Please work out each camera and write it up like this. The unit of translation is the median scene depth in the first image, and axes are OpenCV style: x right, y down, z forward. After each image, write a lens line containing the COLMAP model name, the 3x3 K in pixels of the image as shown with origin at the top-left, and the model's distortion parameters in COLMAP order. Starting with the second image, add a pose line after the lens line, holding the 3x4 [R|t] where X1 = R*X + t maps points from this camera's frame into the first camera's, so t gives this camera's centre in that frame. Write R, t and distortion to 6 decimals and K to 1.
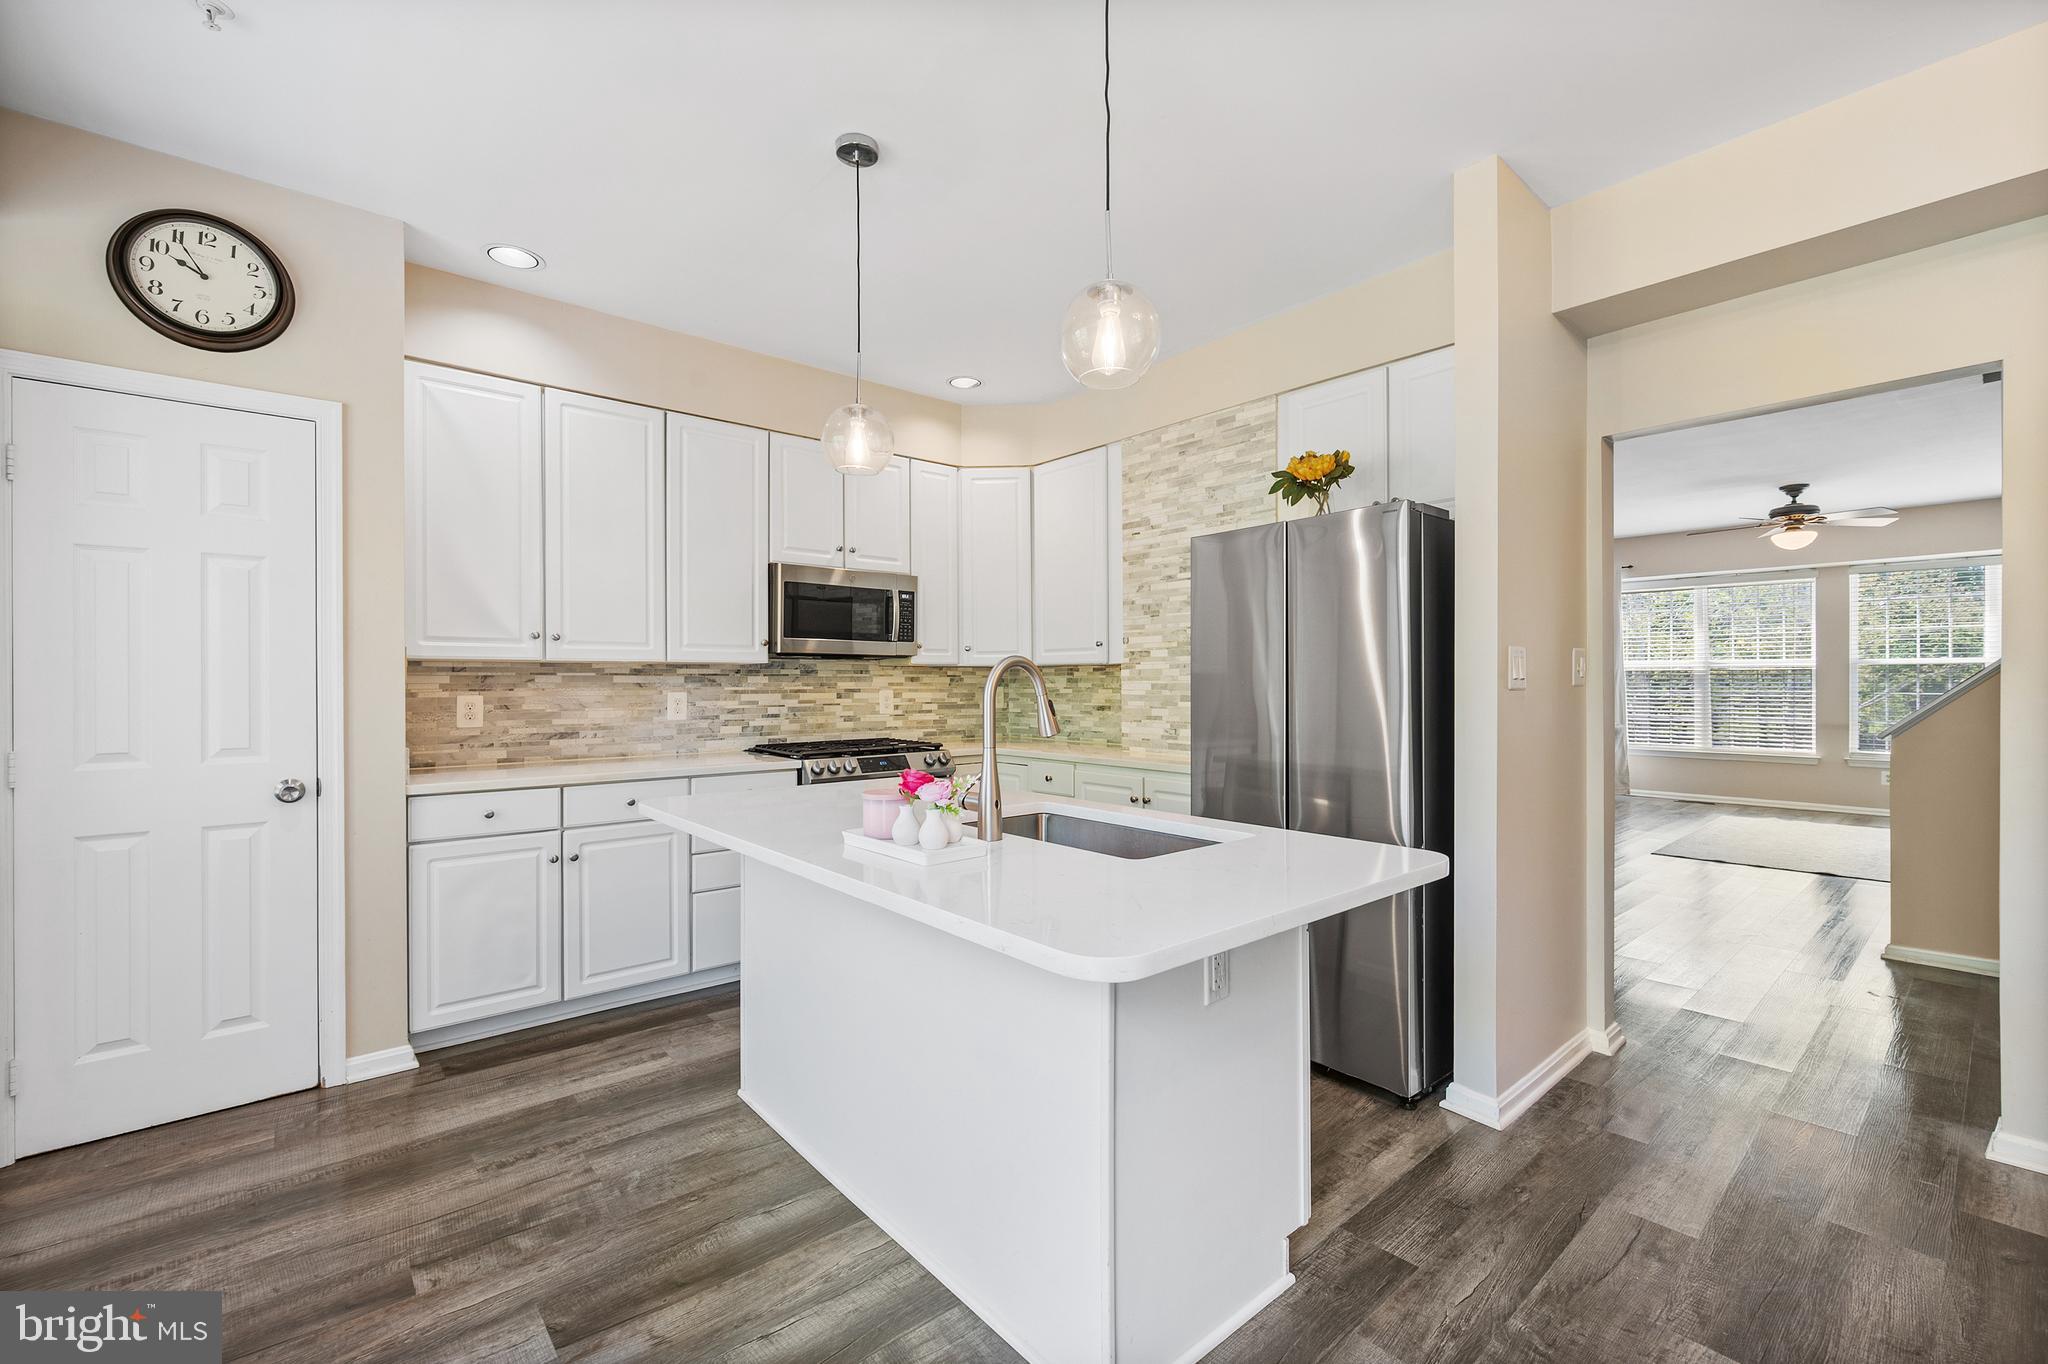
lens RADIAL K [[857.0, 0, 1020.4], [0, 857.0, 682.0], [0, 0, 1]] dist [-0.002570, -0.001008]
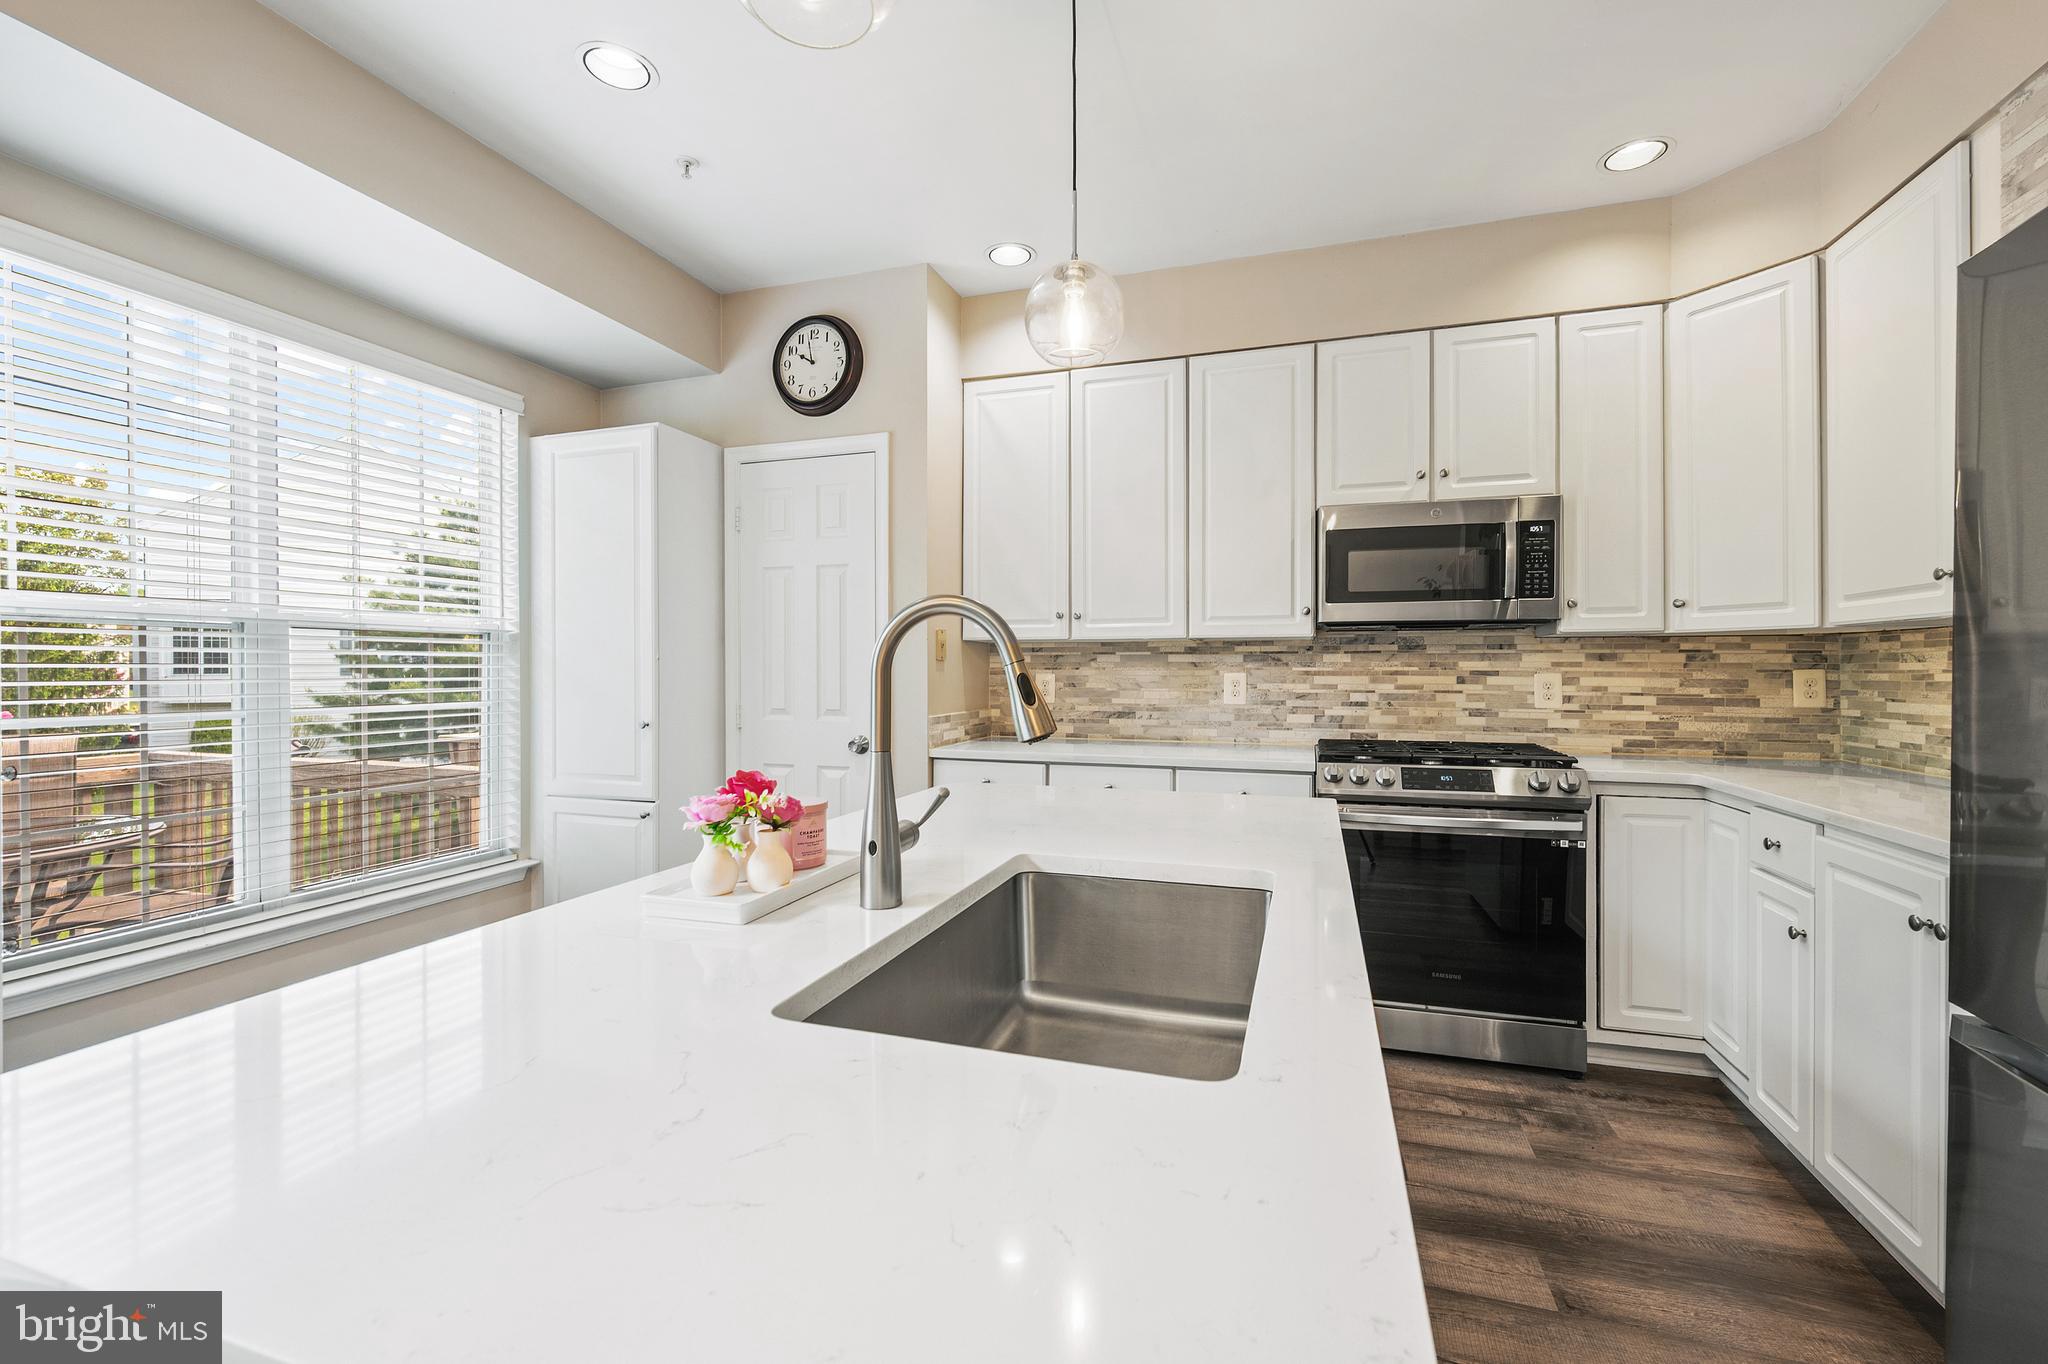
lens RADIAL K [[857.0, 0, 1030.3], [0, 857.0, 674.1], [0, 0, 1]] dist [-0.002570, -0.001008]
pose [[0.519029, 0.006778, -0.854729, 0.236117], [-0.002545, 0.999976, 0.006384, 0.007947], [0.854753, -0.001139, 0.519034, 0.348946]]
